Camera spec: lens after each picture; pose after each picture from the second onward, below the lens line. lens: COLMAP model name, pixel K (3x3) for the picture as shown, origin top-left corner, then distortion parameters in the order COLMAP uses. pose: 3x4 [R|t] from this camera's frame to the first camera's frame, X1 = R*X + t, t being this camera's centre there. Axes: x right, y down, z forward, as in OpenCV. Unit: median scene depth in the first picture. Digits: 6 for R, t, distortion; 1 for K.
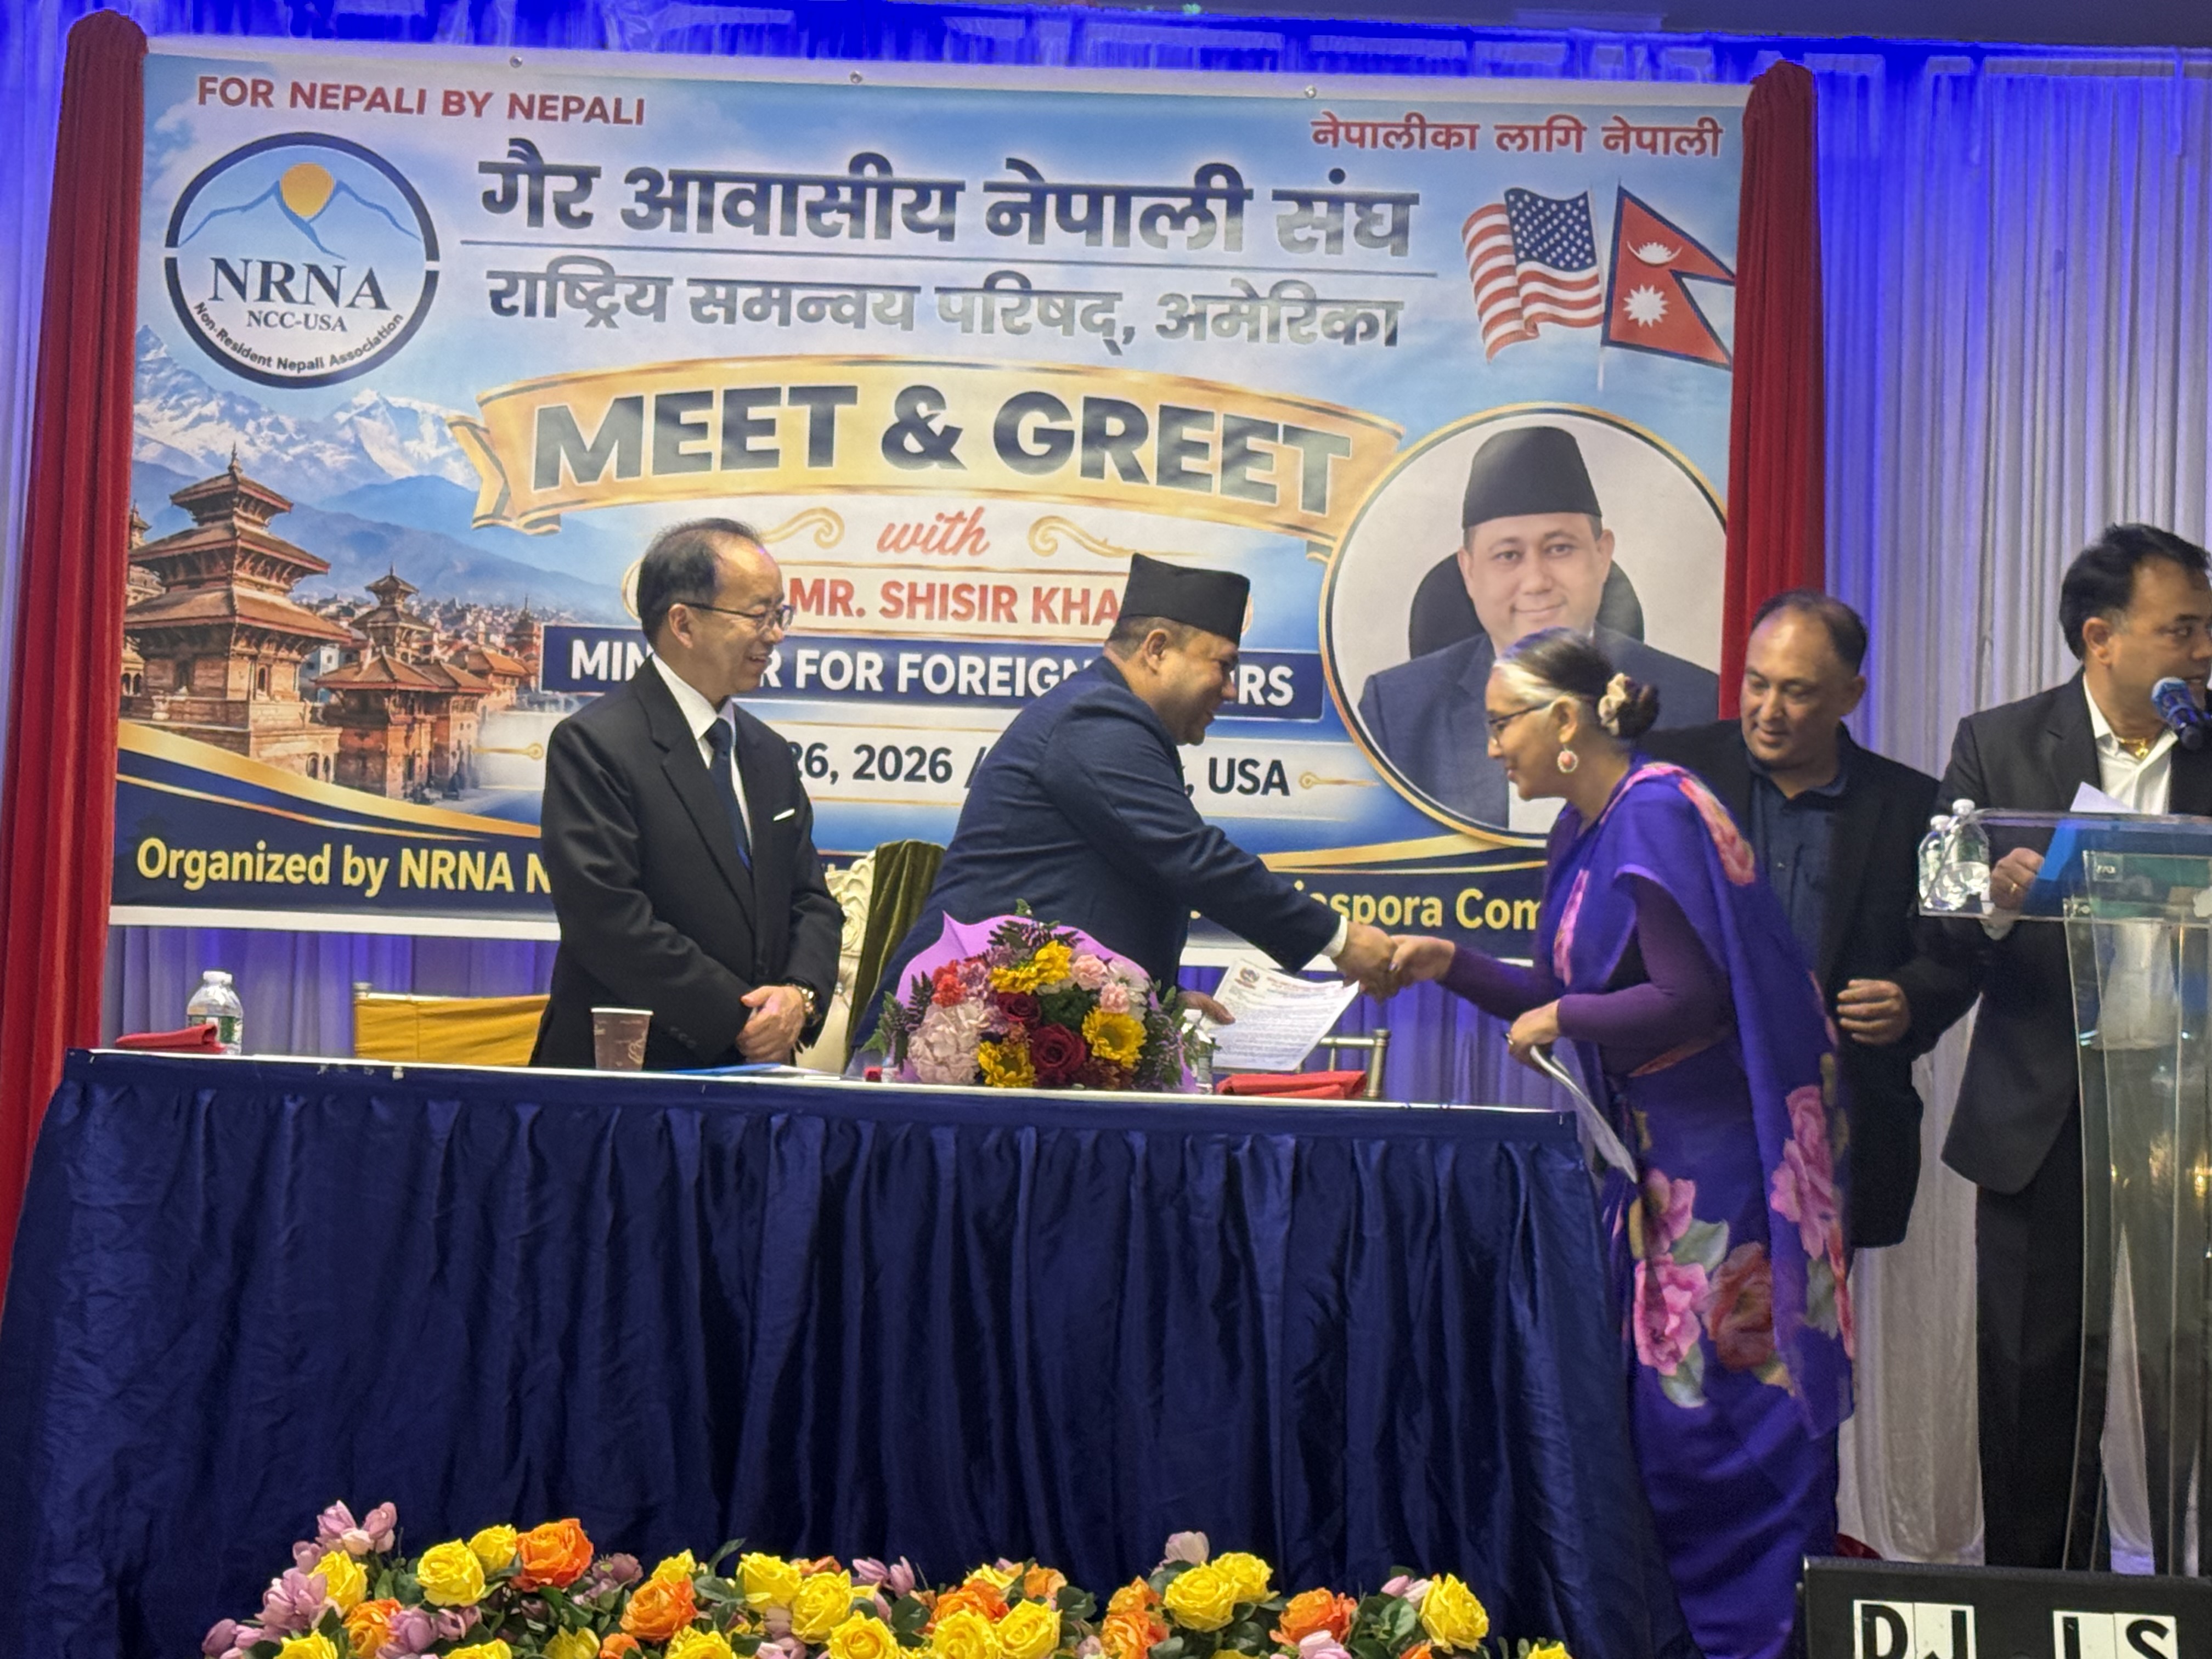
lens RADIAL K [[4363.3, 0, 1104.9], [0, 4363.3, 826.6], [0, 0, 1]] dist [0.145913, 0.000000]
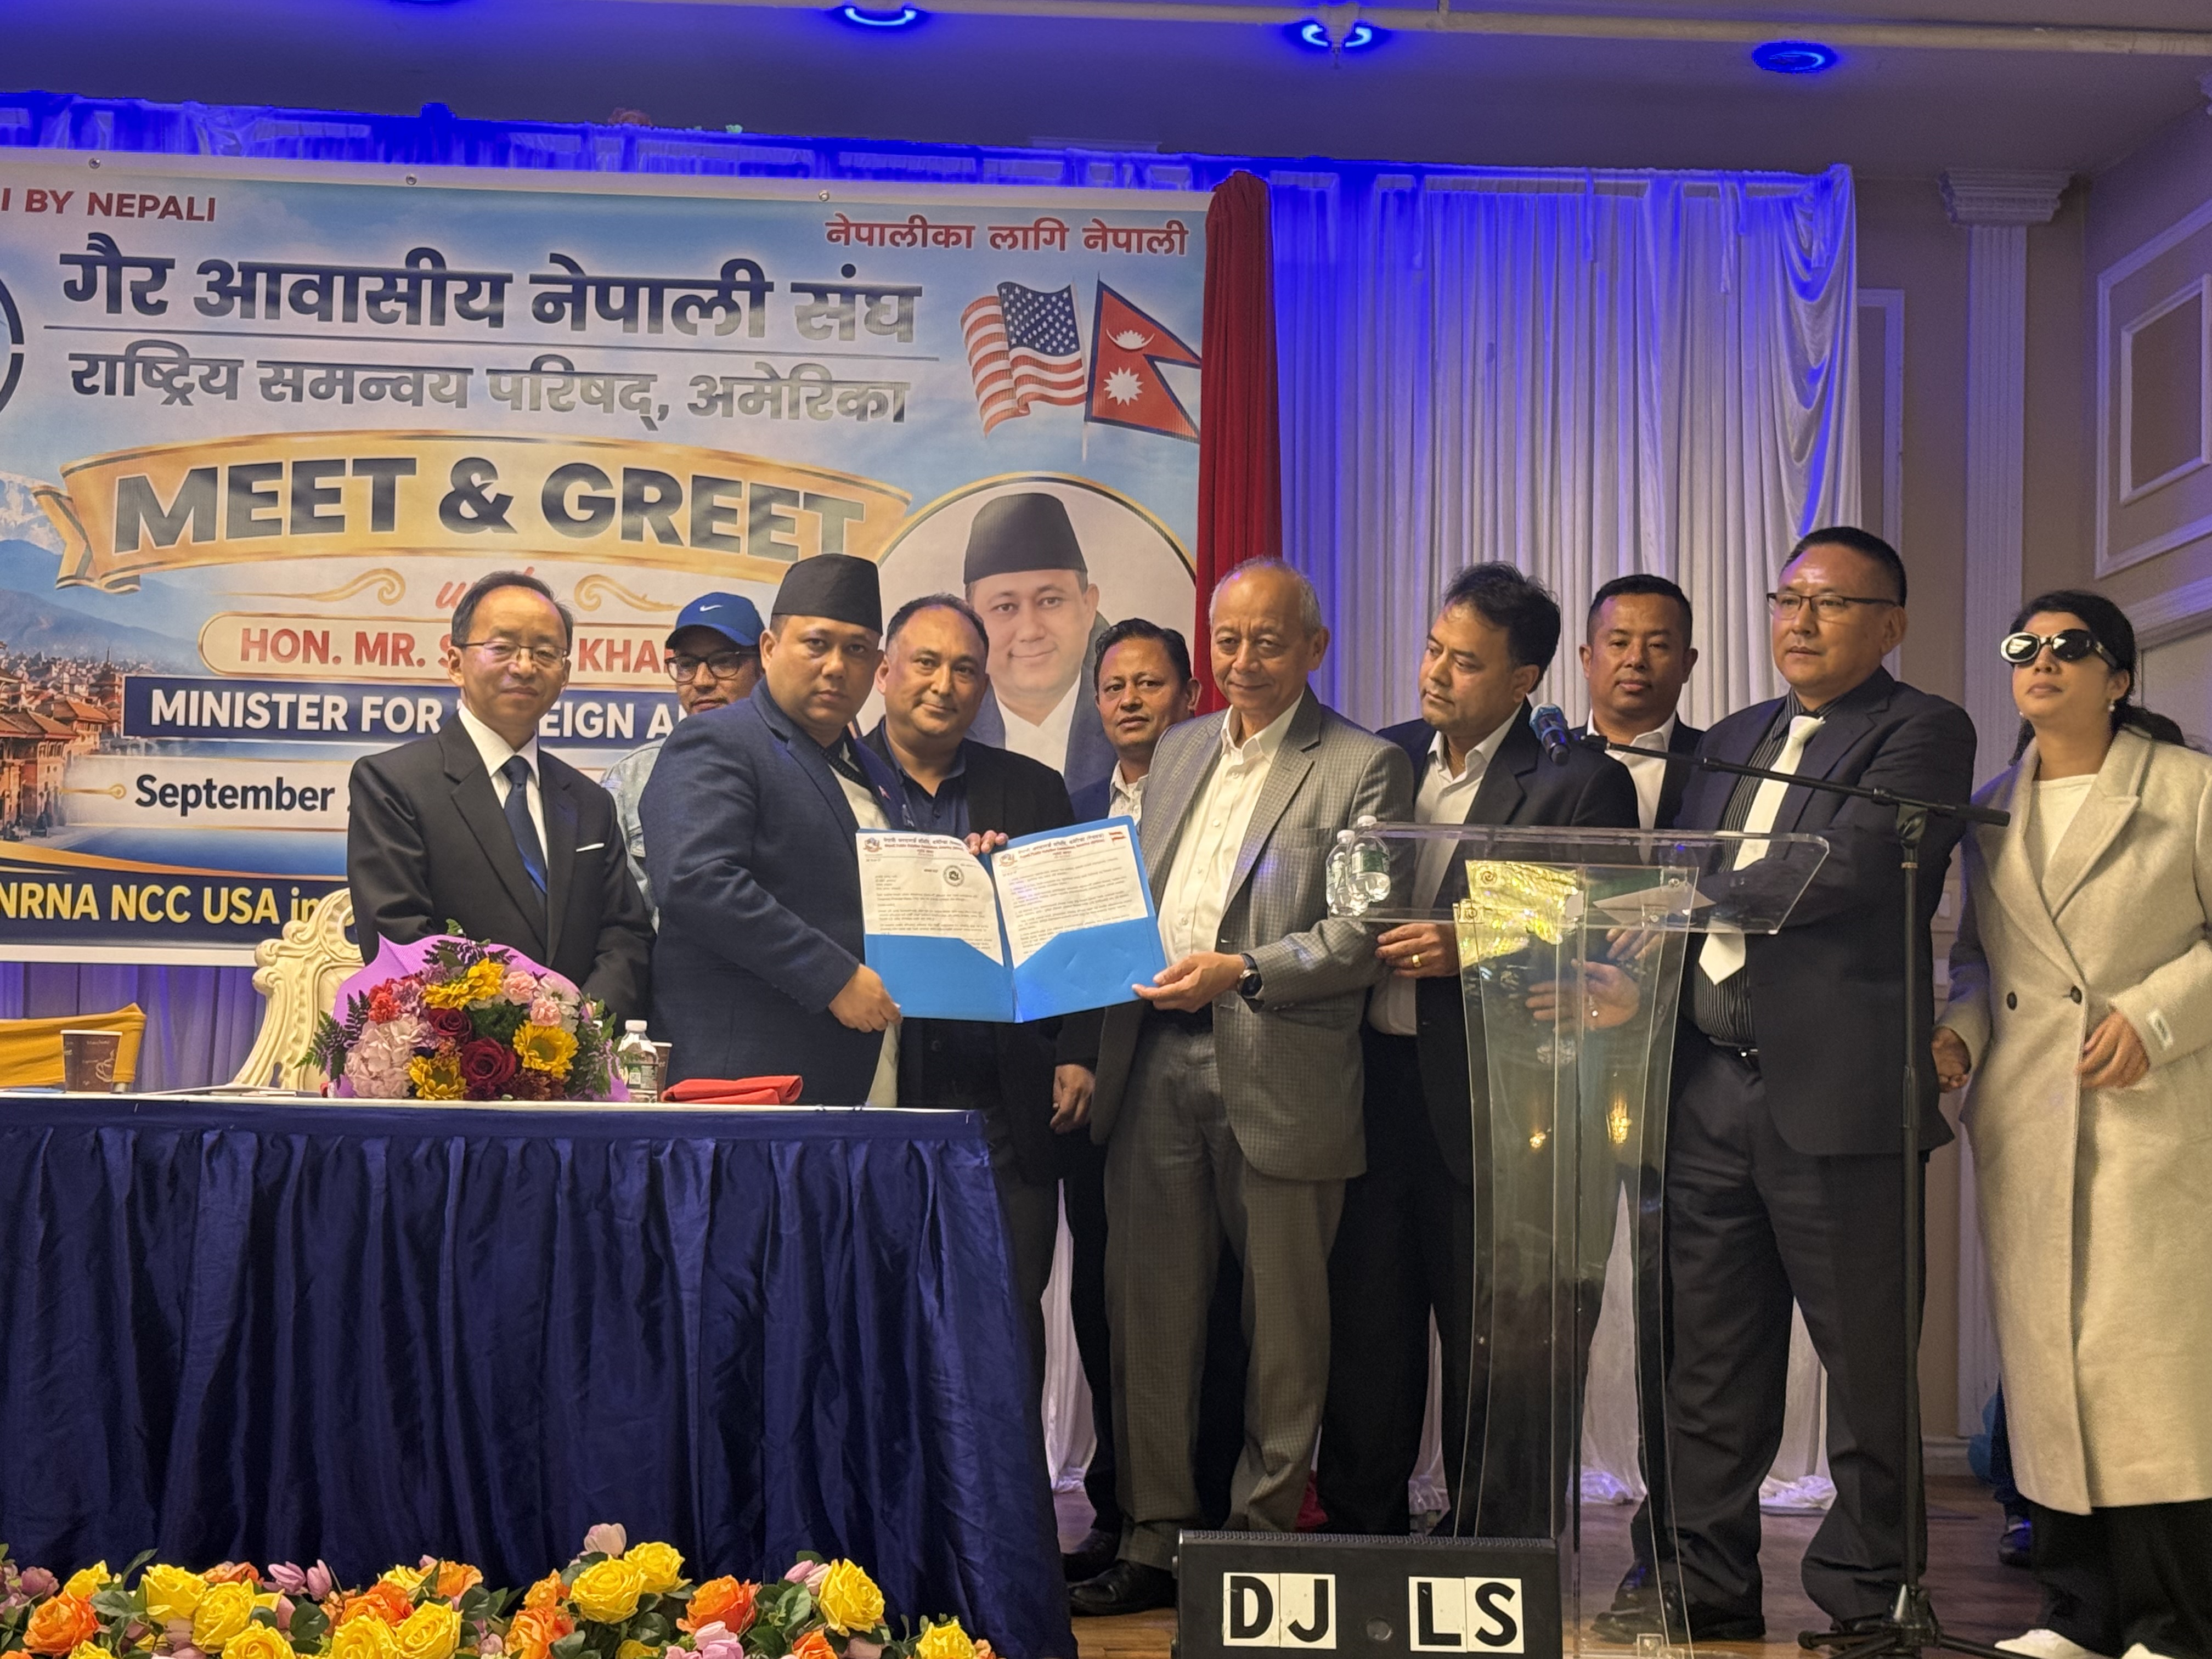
lens RADIAL K [[3487.3, 0, 1106.7], [0, 3487.3, 836.2], [0, 0, 1]] dist [0.141516, 0.000000]
pose [[0.997215, -0.013116, 0.073420, 0.051556], [0.013595, 0.999889, -0.006019, 0.002648], [-0.073333, 0.007000, 0.997283, 0.101837]]
